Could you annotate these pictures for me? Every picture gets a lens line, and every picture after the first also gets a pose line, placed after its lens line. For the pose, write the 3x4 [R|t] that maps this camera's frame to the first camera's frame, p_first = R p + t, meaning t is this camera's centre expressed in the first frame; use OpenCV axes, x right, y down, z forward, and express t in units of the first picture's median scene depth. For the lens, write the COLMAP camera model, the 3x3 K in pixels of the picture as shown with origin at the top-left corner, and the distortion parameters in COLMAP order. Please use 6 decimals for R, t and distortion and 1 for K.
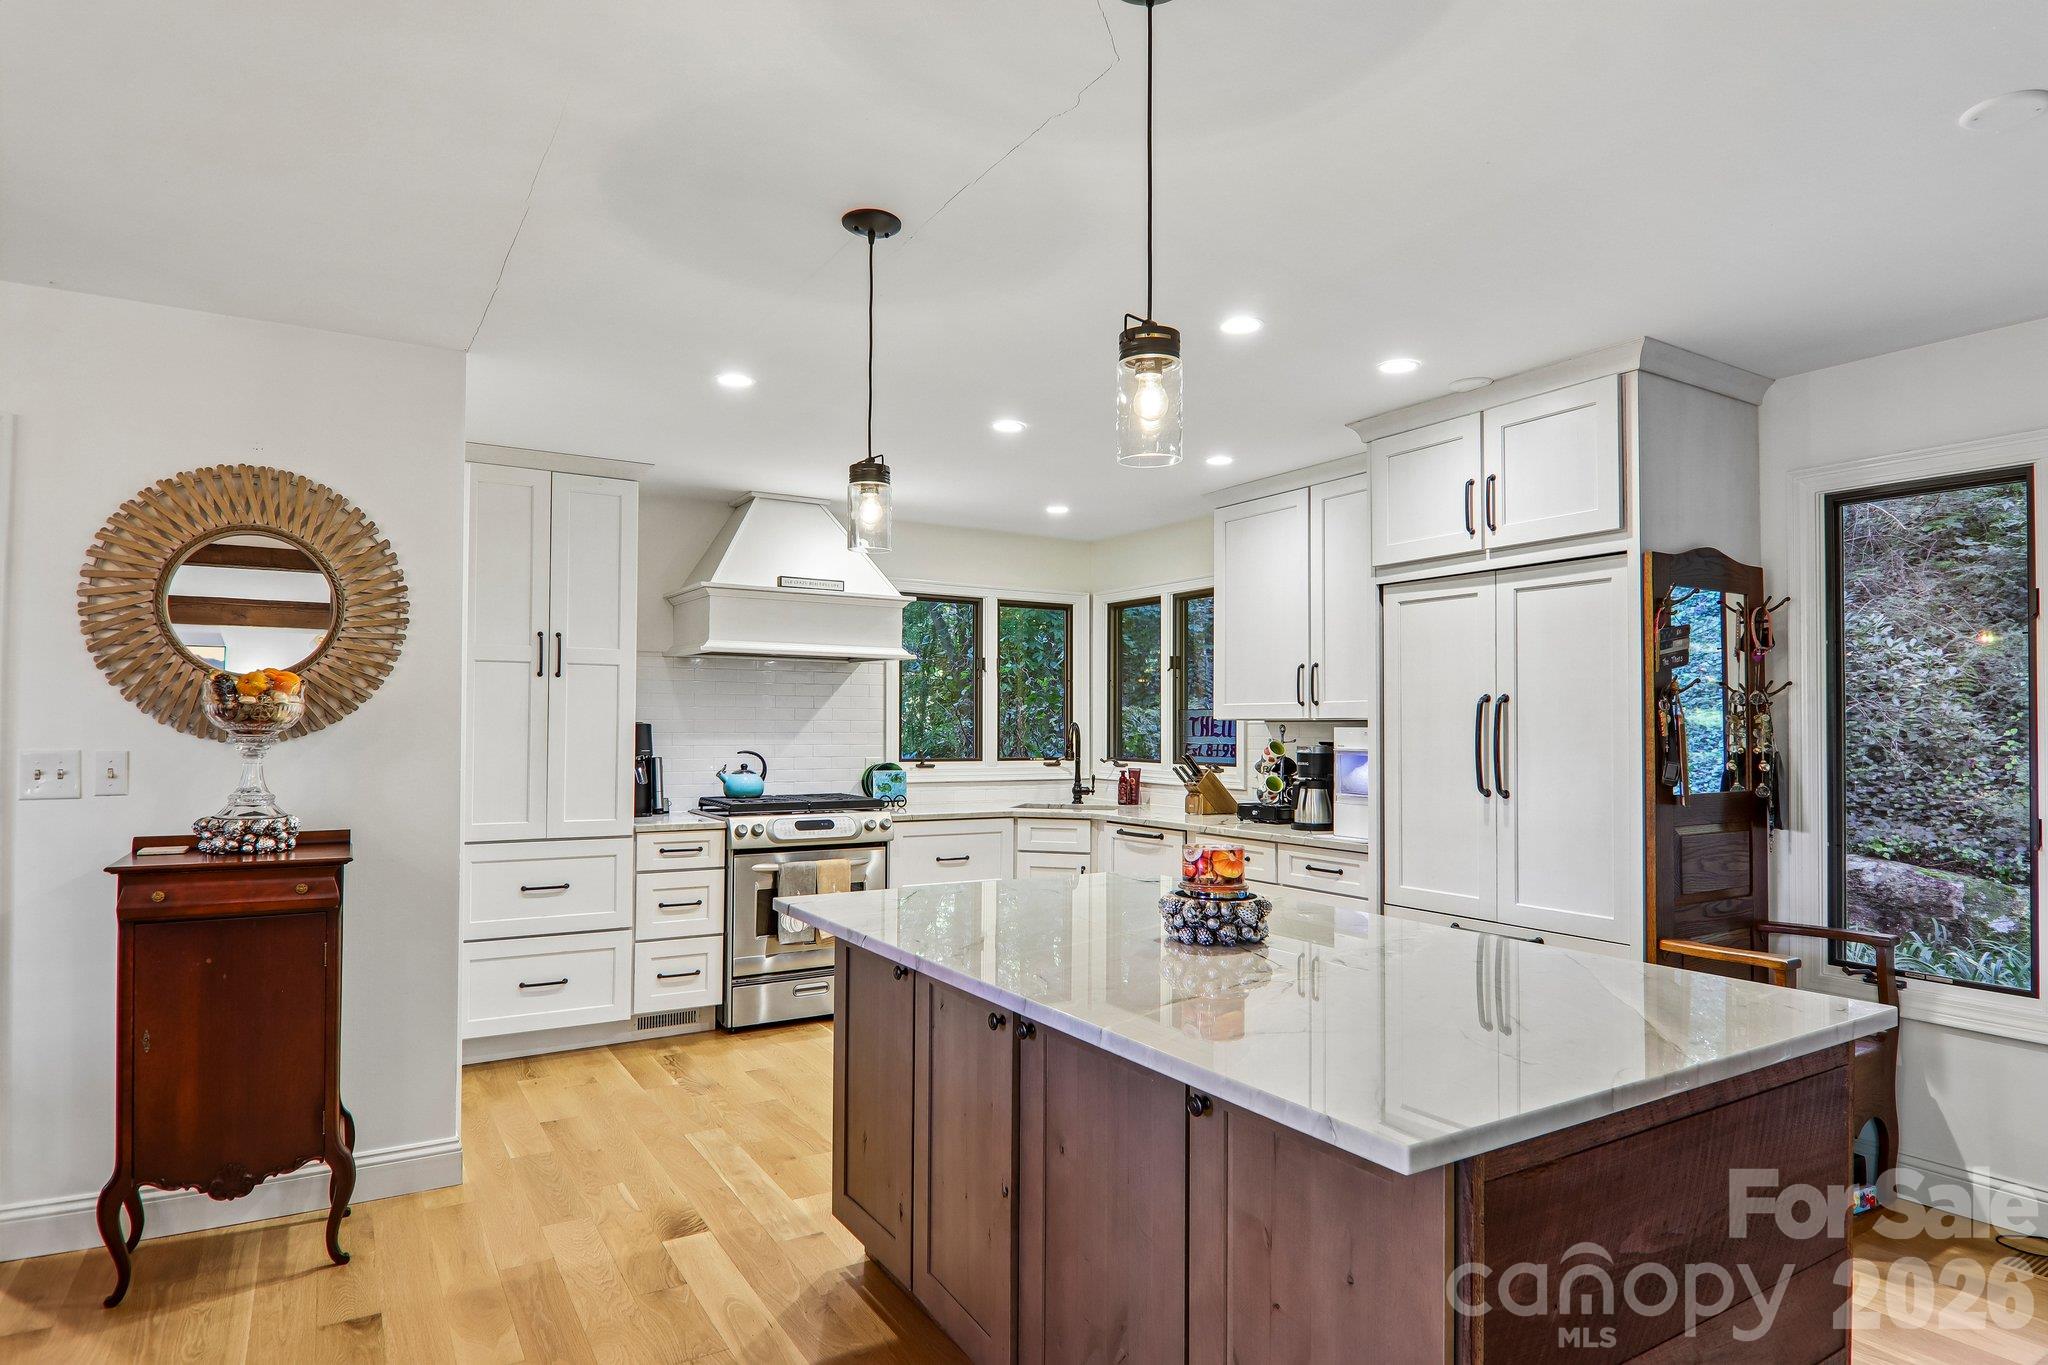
lens RADIAL K [[1135.7, 0, 1025.5], [0, 1135.7, 702.6], [0, 0, 1]] dist [-0.000271, -0.016625]
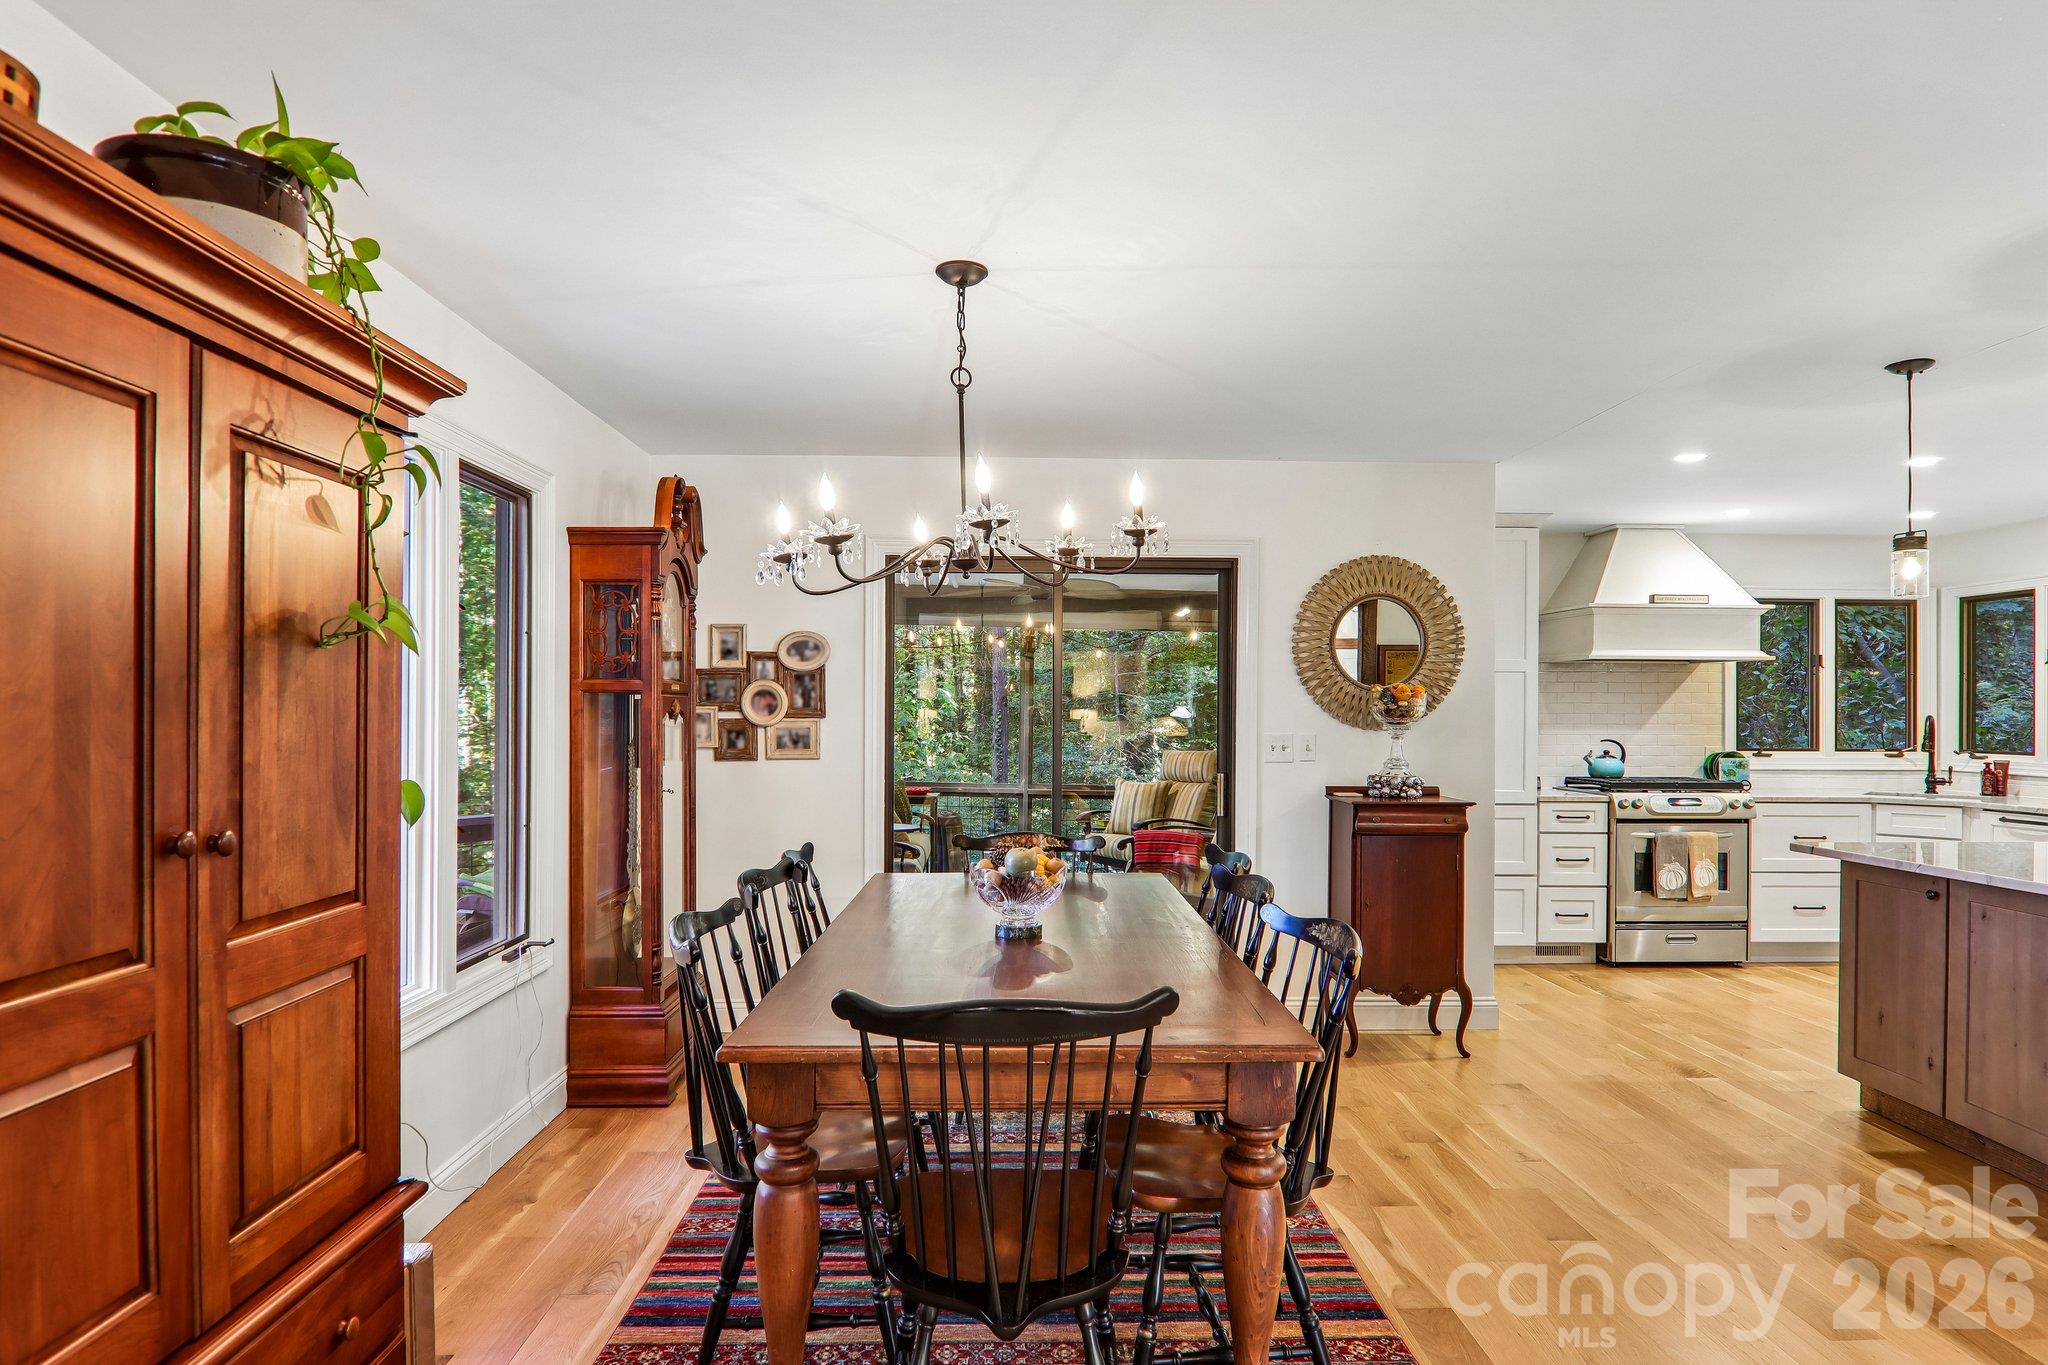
lens RADIAL K [[1135.7, 0, 1019.6], [0, 1135.7, 714.3], [0, 0, 1]] dist [-0.000271, -0.016625]
pose [[0.862809, -0.000517, -0.505530, -0.182909], [0.010069, 0.999819, 0.016161, -0.010203], [0.505430, -0.019034, 0.862658, -0.371934]]
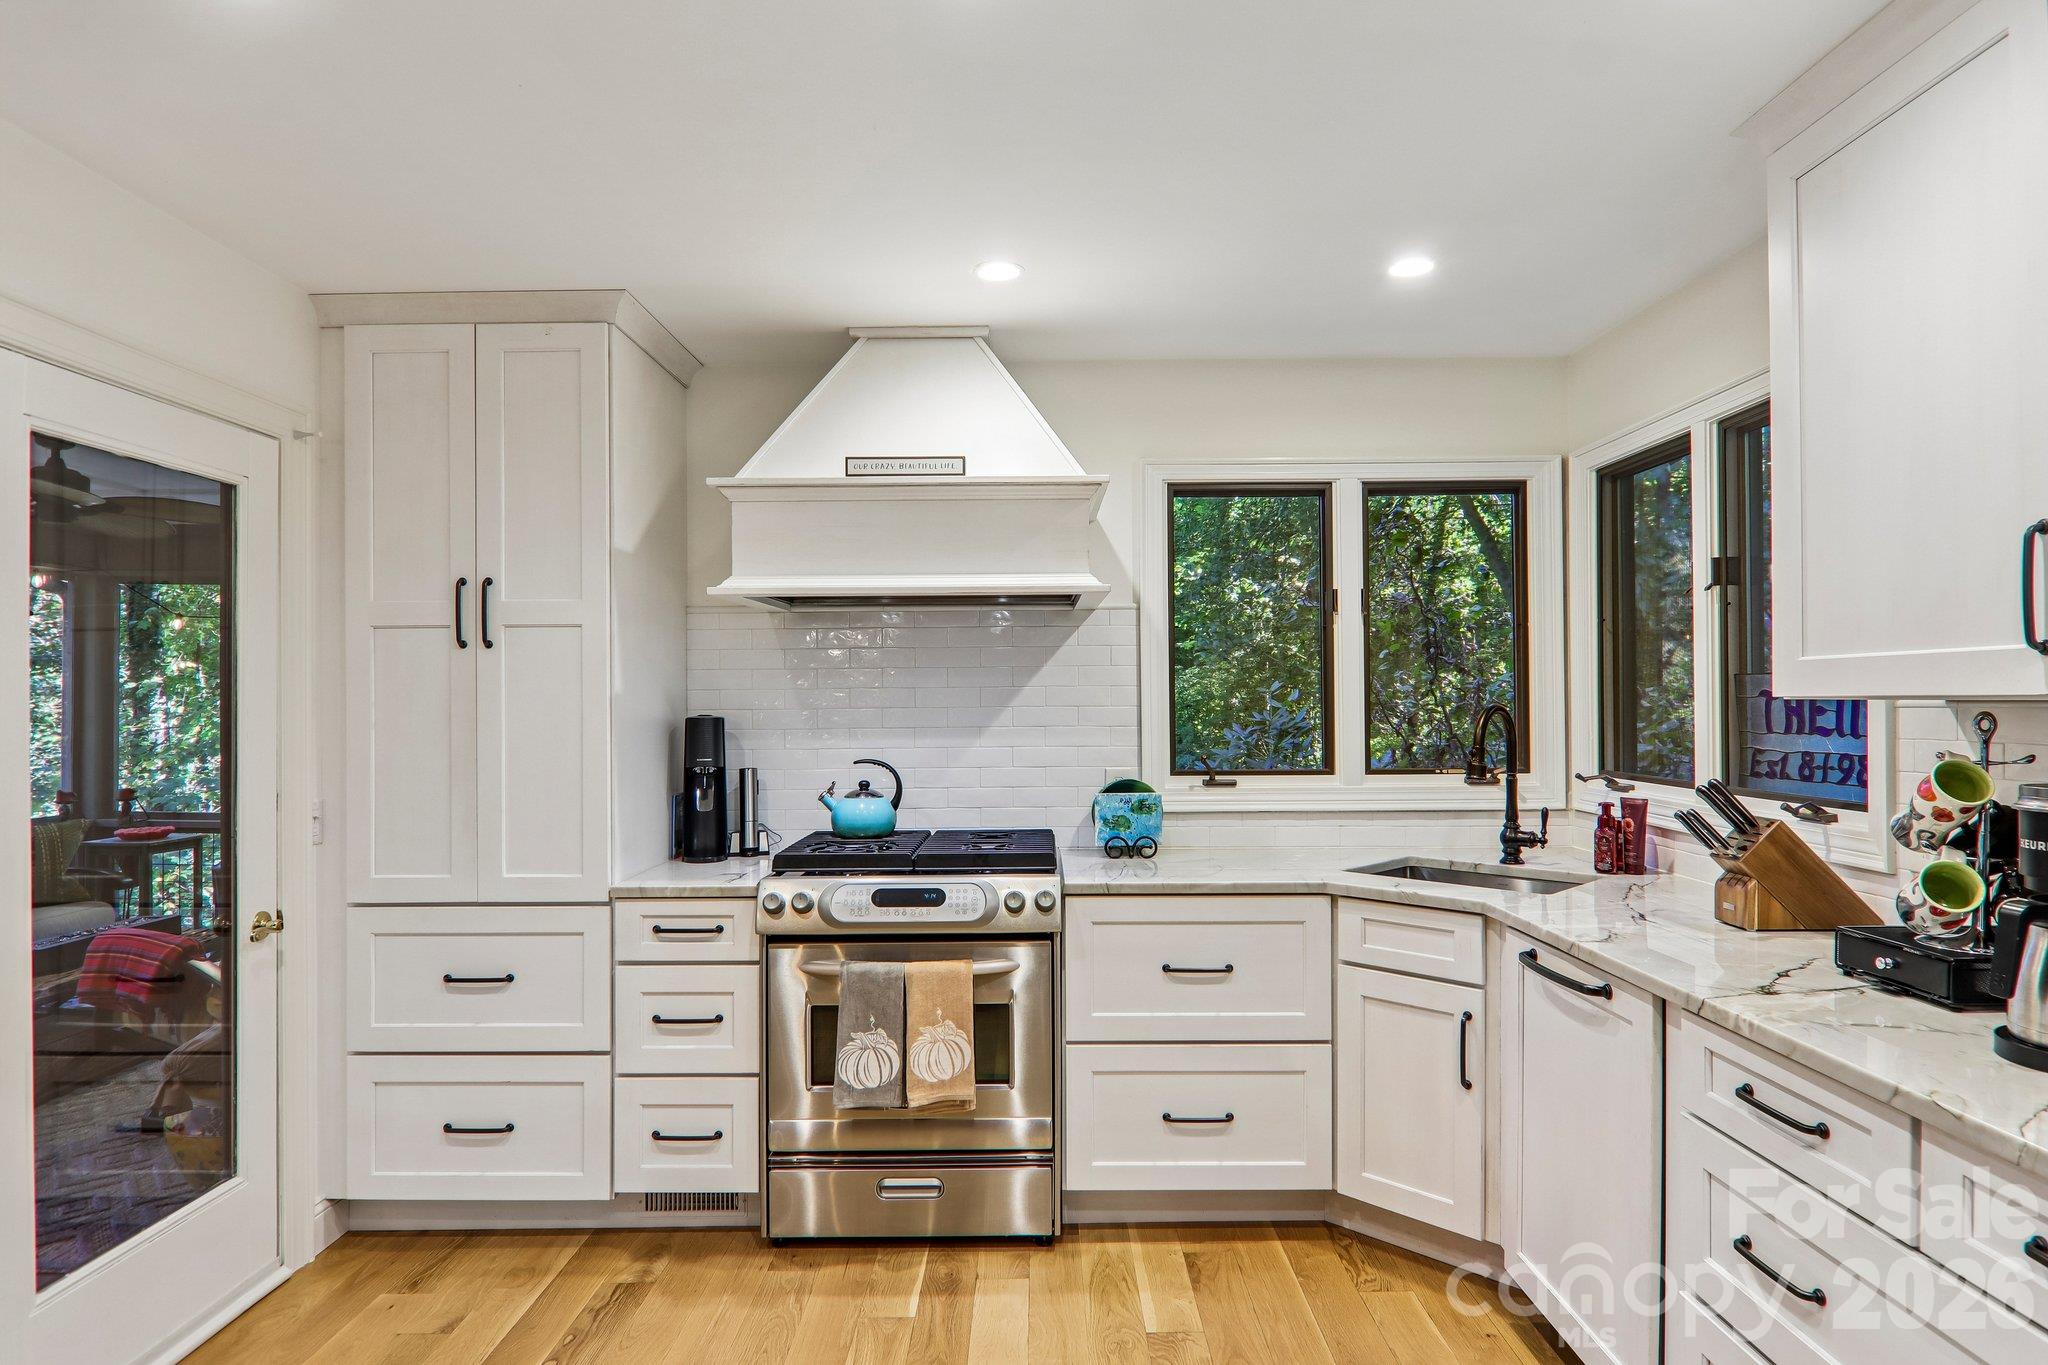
lens RADIAL K [[1135.7, 0, 1031.0], [0, 1135.7, 701.4], [0, 0, 1]] dist [-0.000271, -0.016625]
pose [[0.851481, -0.011685, -0.524256, 0.155985], [0.023638, 0.999591, 0.016114, 0.003754], [0.523853, -0.026113, 0.851409, 0.546981]]
